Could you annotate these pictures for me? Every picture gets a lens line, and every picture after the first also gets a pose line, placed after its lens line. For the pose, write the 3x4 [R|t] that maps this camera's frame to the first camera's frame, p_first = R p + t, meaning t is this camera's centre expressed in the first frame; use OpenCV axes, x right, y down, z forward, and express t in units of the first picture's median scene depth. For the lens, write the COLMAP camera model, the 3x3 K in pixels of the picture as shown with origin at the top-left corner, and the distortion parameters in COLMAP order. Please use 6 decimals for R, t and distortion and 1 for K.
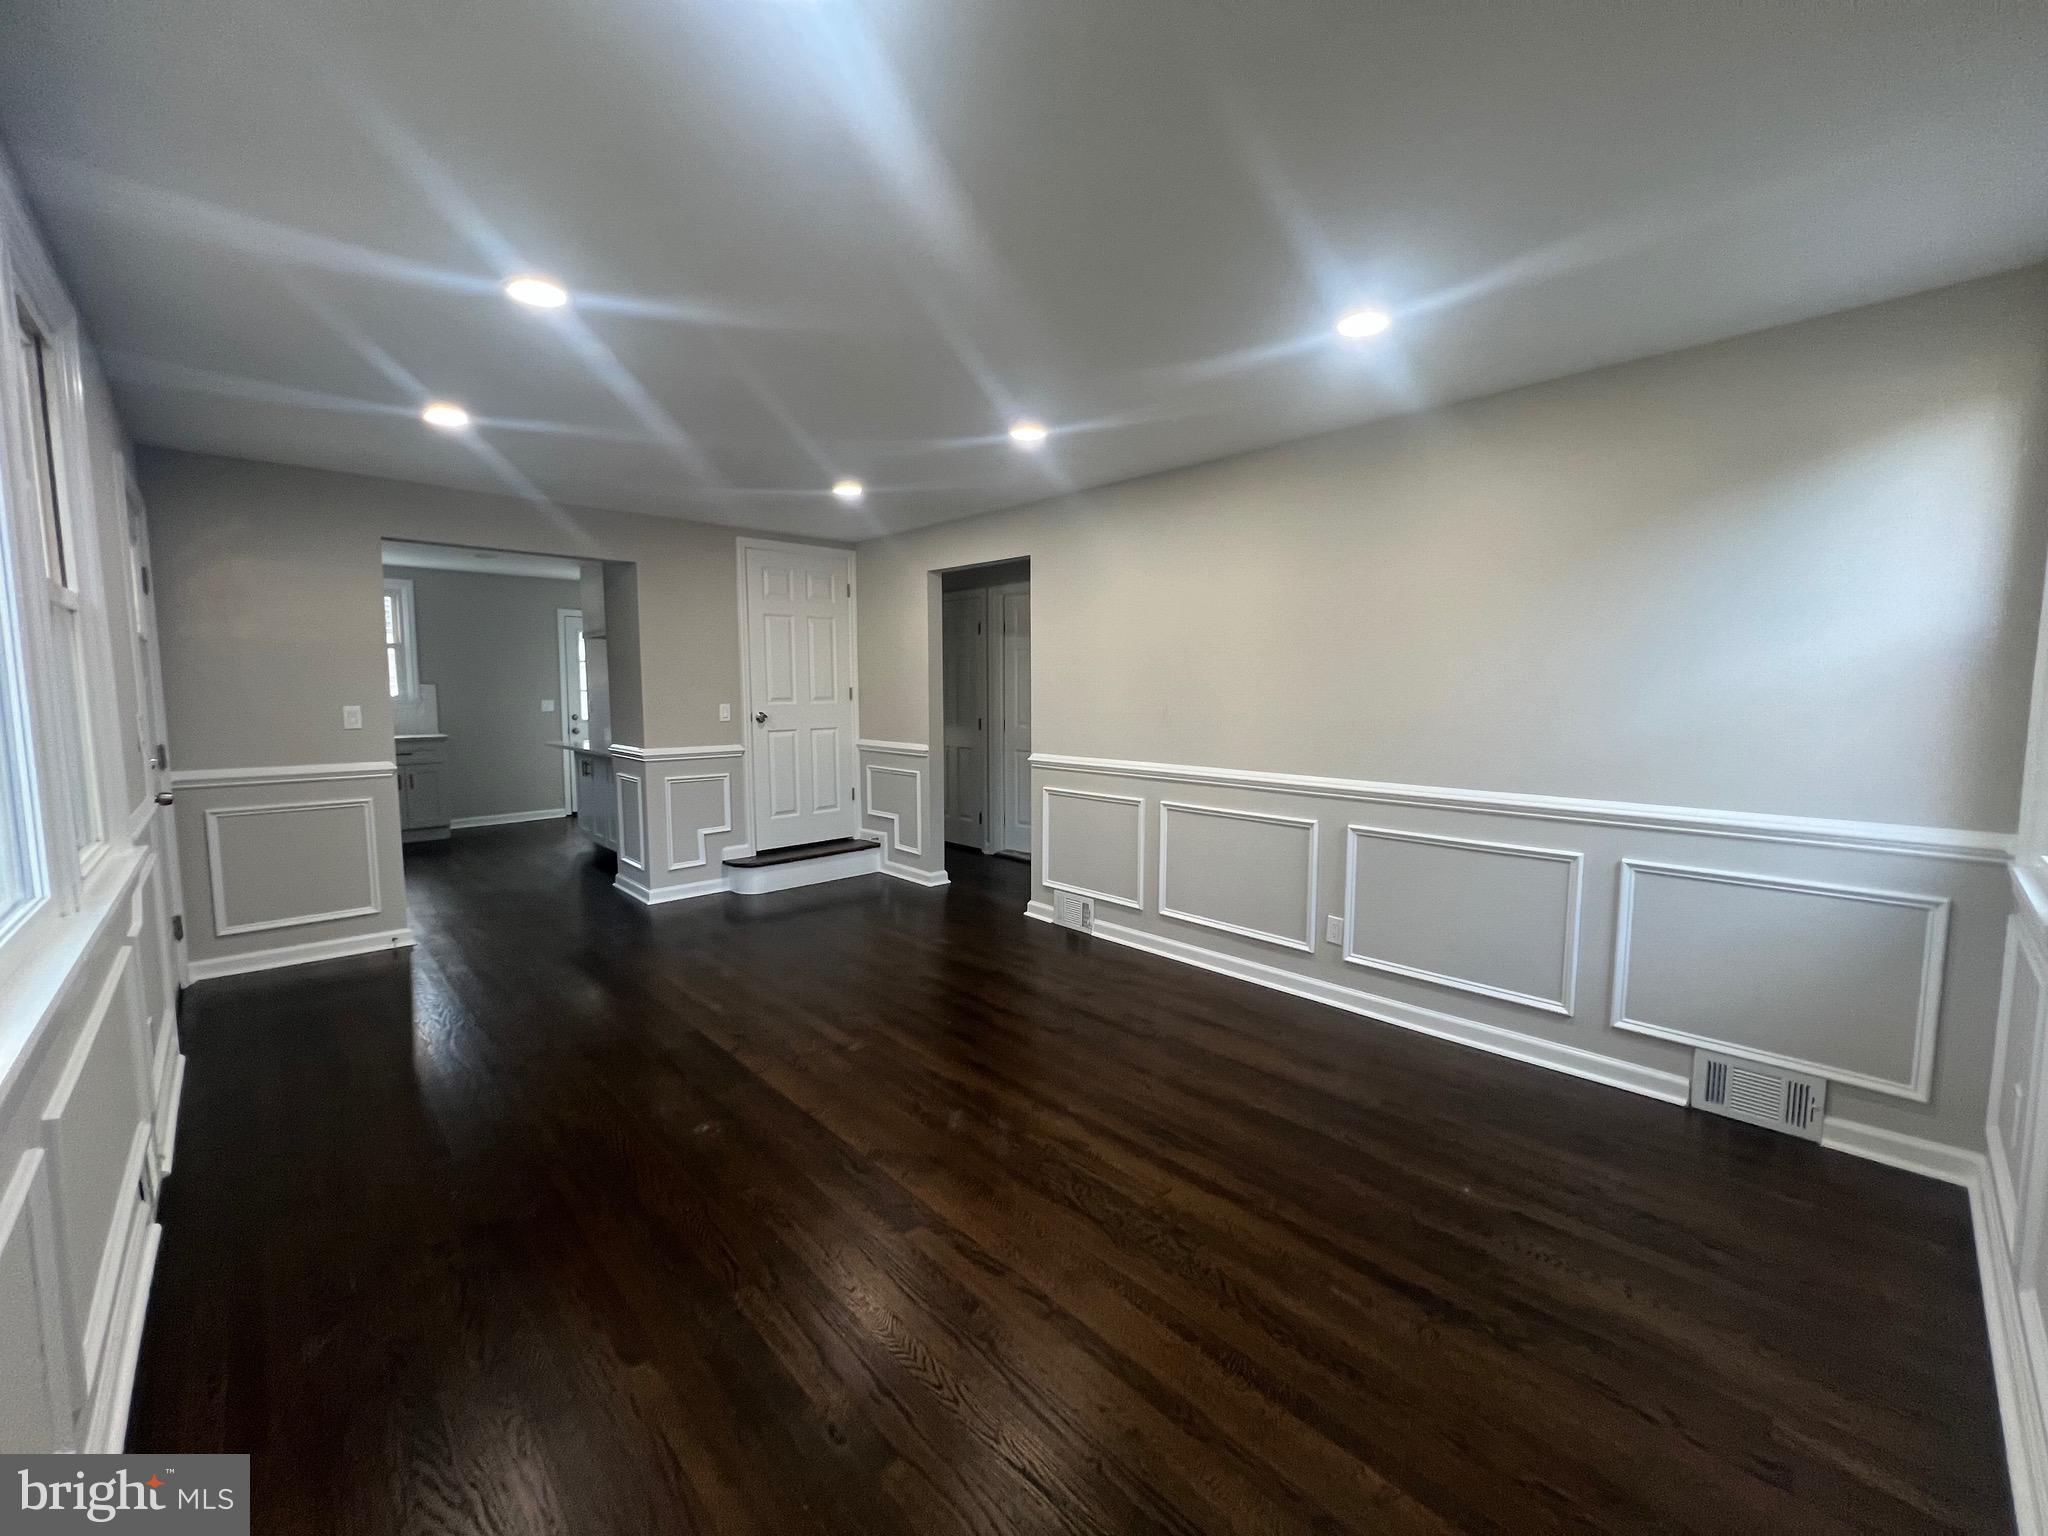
lens RADIAL K [[817.5, 0, 1019.0], [0, 817.5, 767.3], [0, 0, 1]] dist [-0.009576, -0.000400]
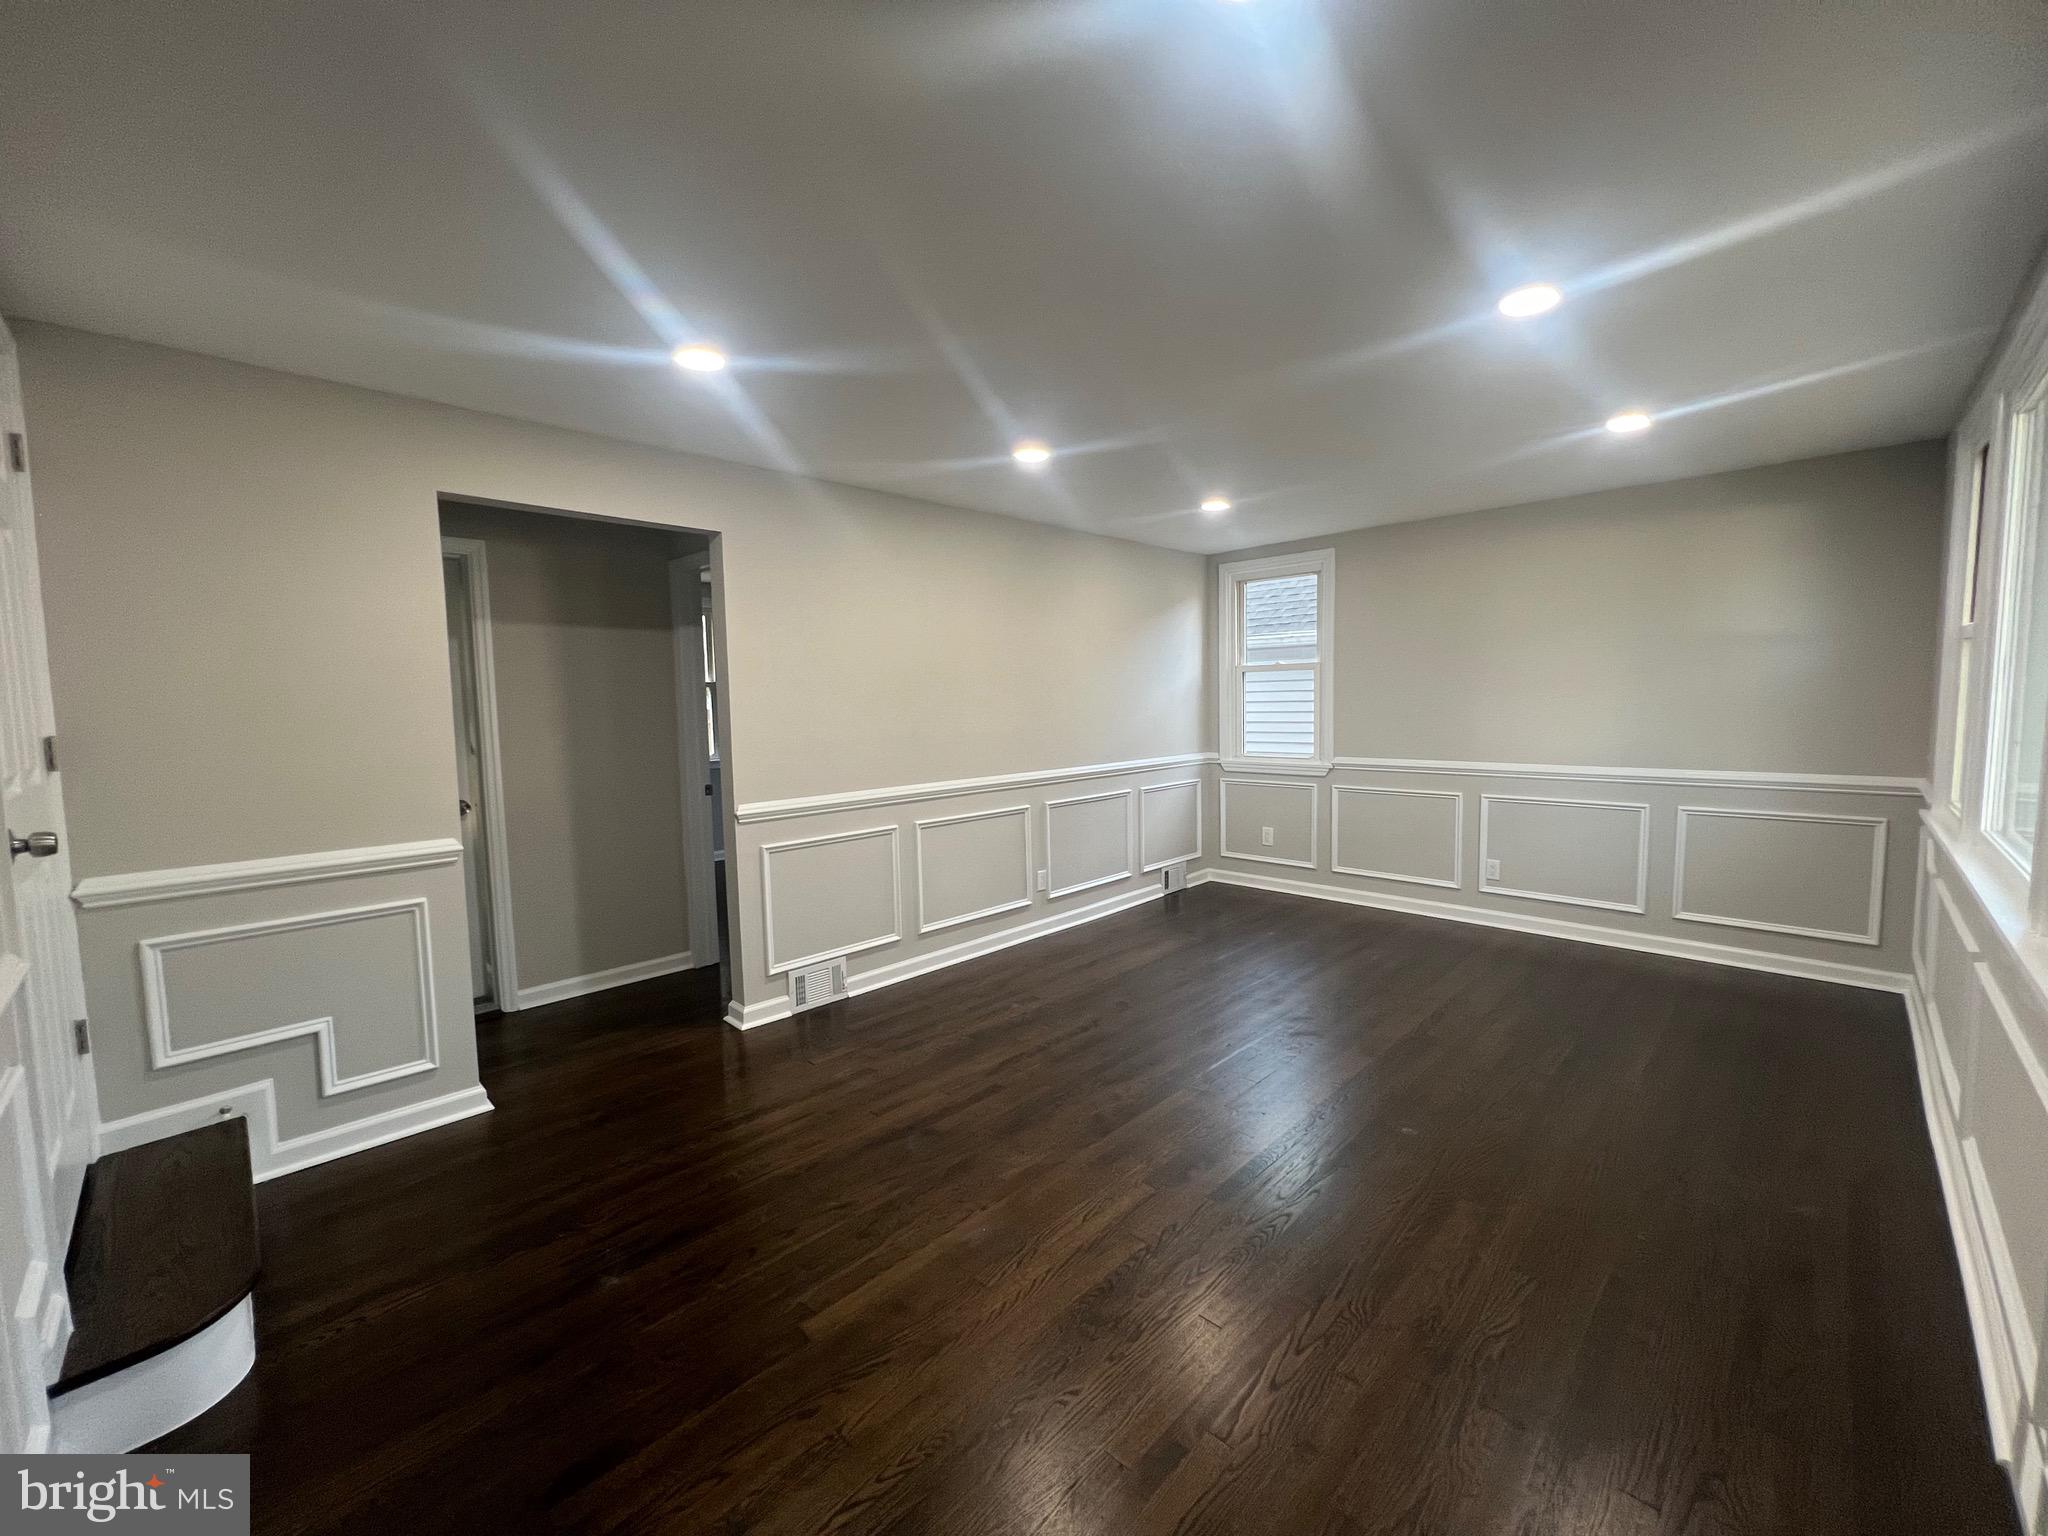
lens RADIAL K [[817.5, 0, 1019.0], [0, 817.5, 767.3], [0, 0, 1]] dist [-0.009576, -0.000400]
pose [[-0.034516, -0.069443, 0.996989, -0.650153], [0.127287, 0.989153, 0.073304, -0.065145], [-0.991265, 0.129434, -0.025303, 0.688576]]
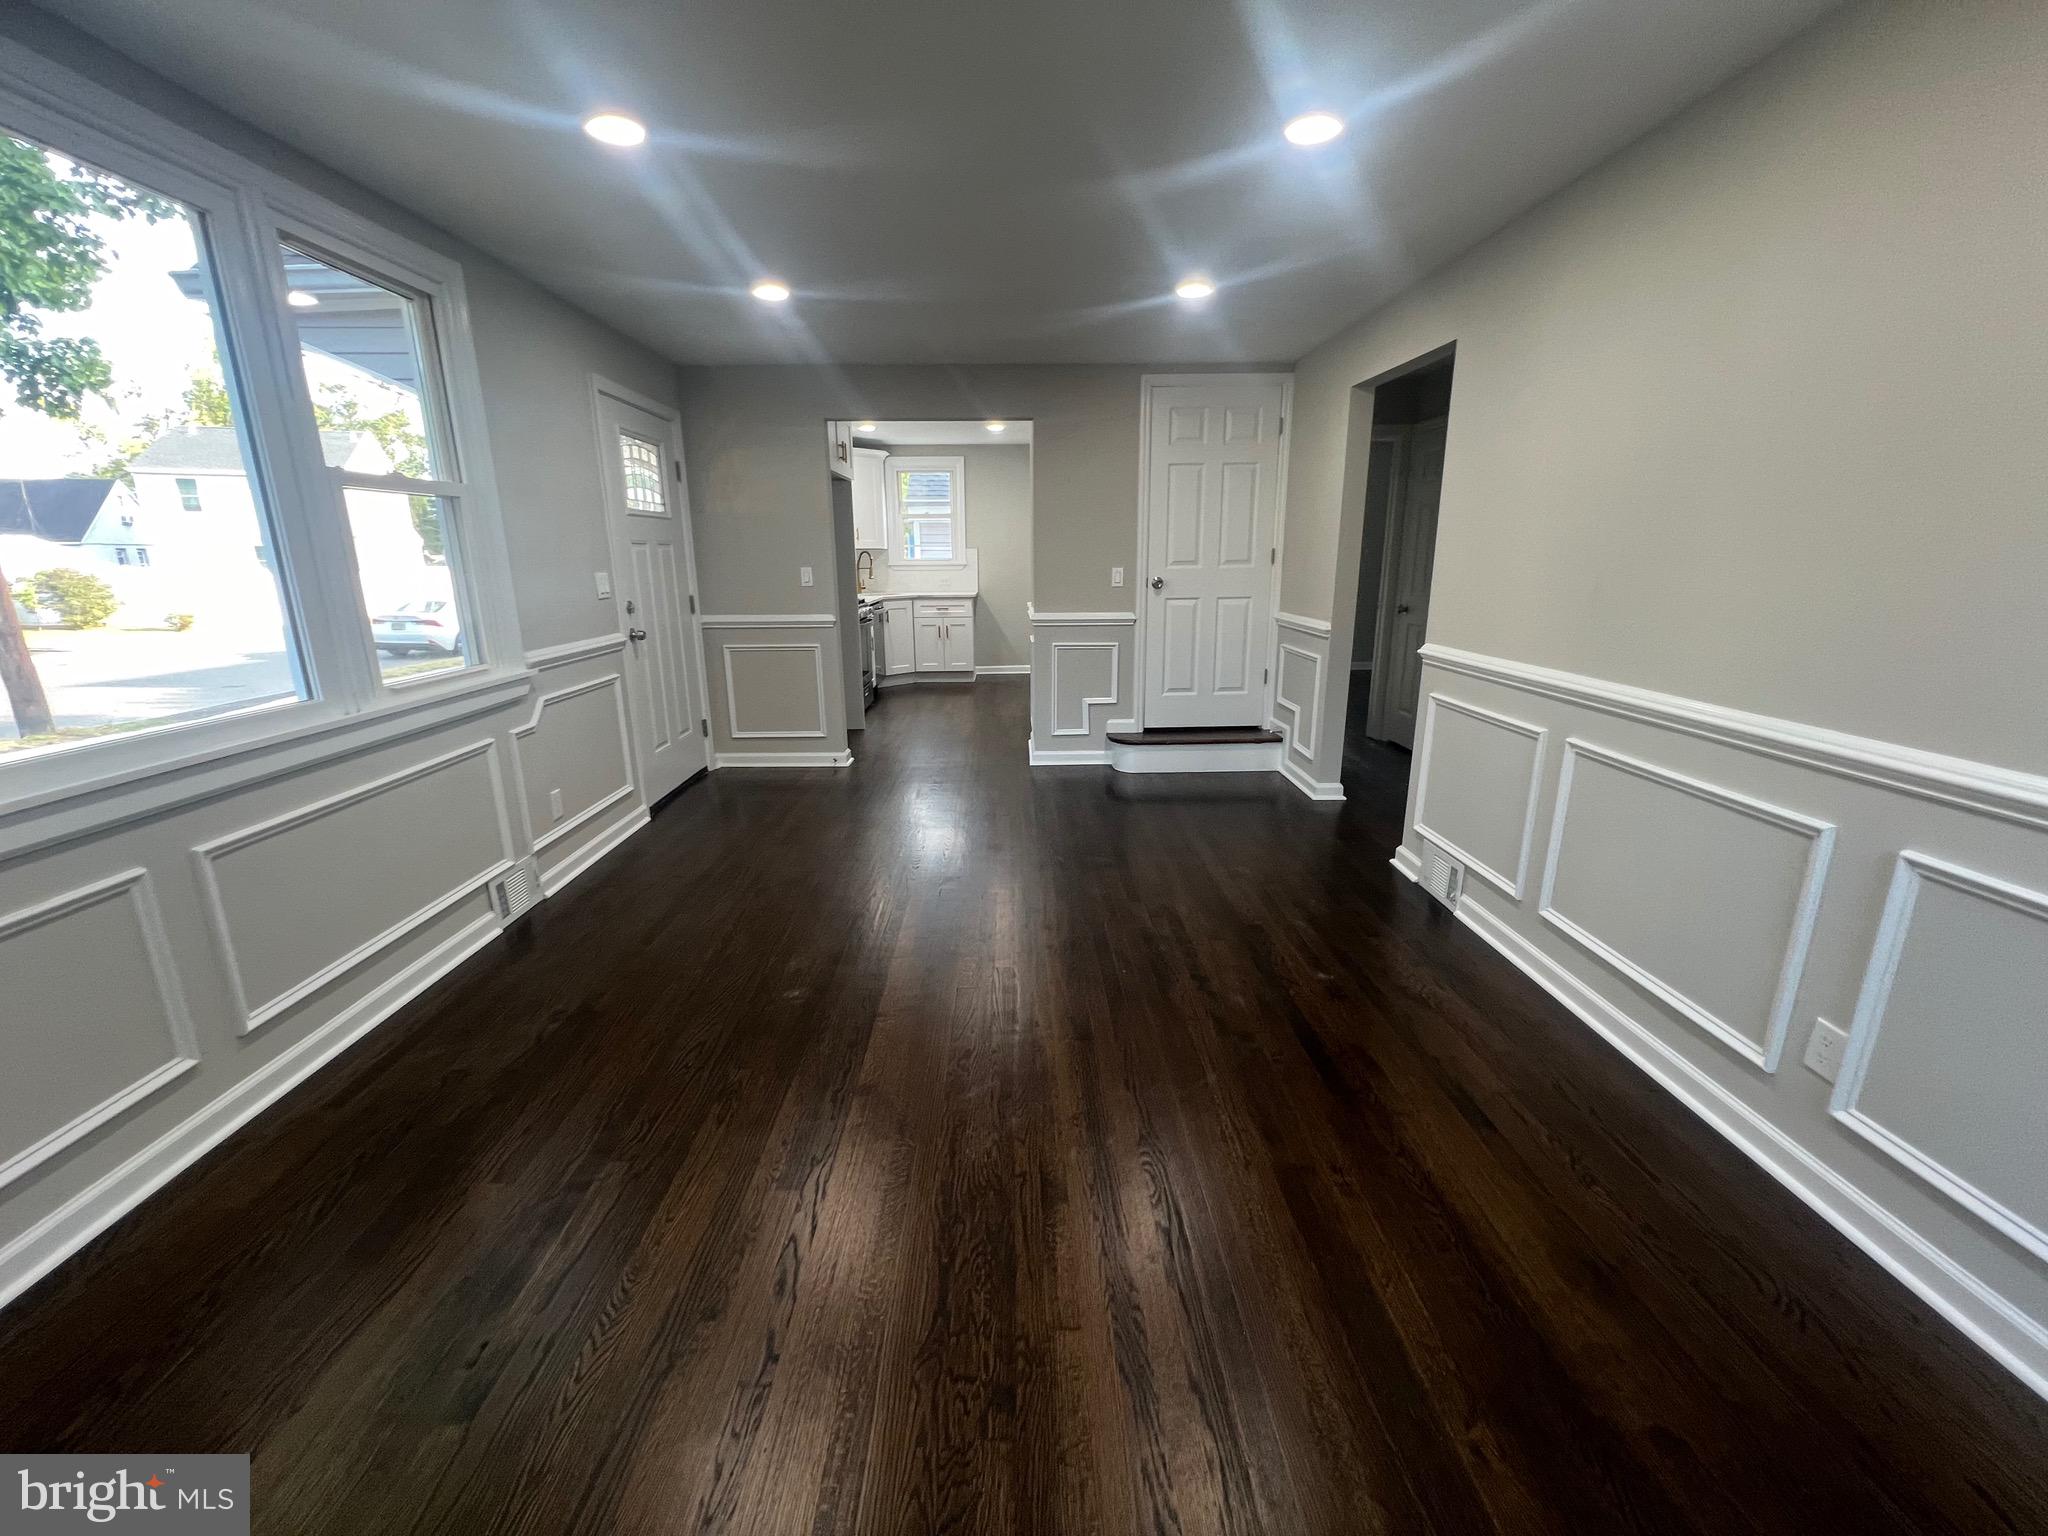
lens RADIAL K [[817.5, 0, 1019.0], [0, 817.5, 767.3], [0, 0, 1]] dist [-0.009576, -0.000400]
pose [[0.739674, 0.166163, -0.652129, 0.208333], [-0.058003, 0.981173, 0.184214, -0.019242], [0.670461, -0.098432, 0.735386, 0.218142]]
